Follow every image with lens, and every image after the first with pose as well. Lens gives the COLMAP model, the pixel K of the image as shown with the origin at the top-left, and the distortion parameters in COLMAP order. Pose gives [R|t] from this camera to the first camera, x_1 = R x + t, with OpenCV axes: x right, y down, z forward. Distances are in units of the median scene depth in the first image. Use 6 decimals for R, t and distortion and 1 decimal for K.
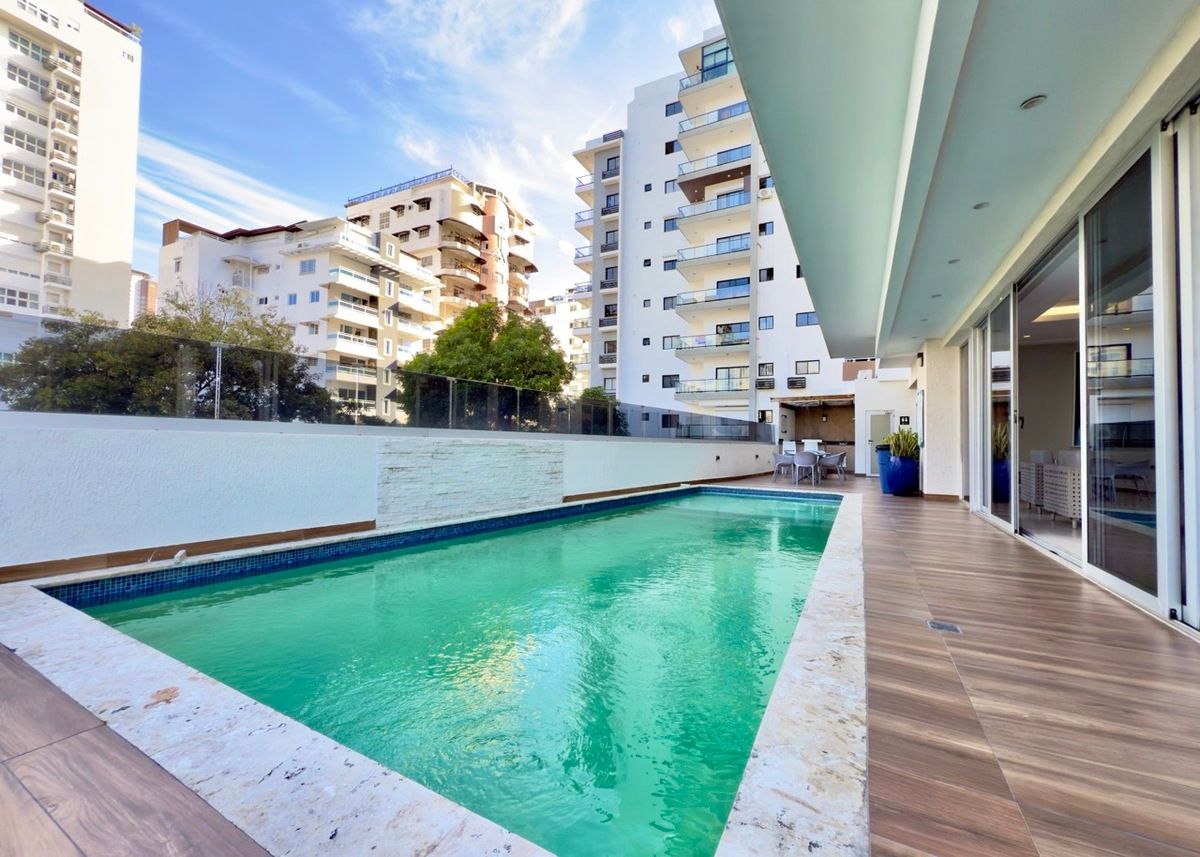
lens RADIAL K [[480.3, 0, 599.0], [0, 480.3, 432.9], [0, 0, 1]] dist [-0.002945, 0.000490]
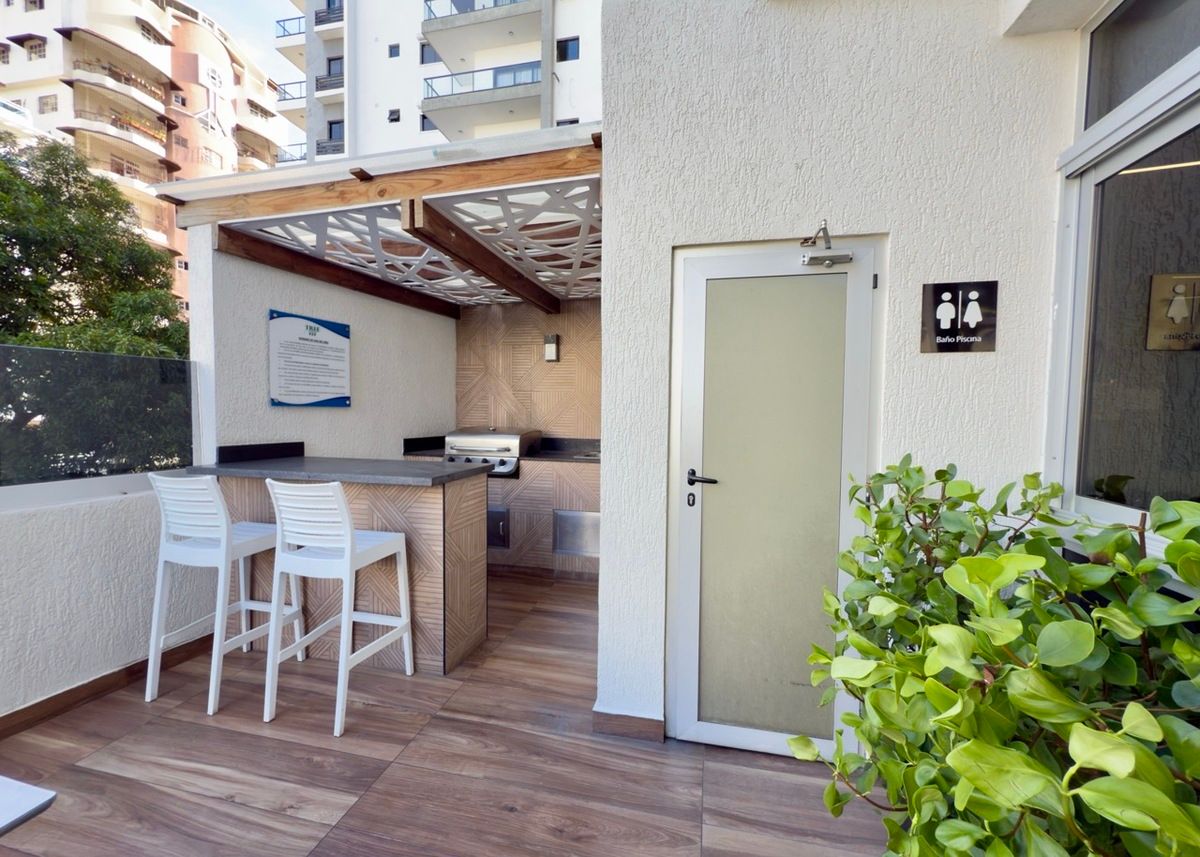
lens RADIAL K [[480.3, 0, 601.2], [0, 480.3, 431.3], [0, 0, 1]] dist [-0.002945, 0.000490]
pose [[0.964477, -0.012620, 0.263864, 0.127826], [-0.005346, 0.997721, 0.067258, -0.001456], [-0.264112, -0.066279, 0.962212, 0.224662]]
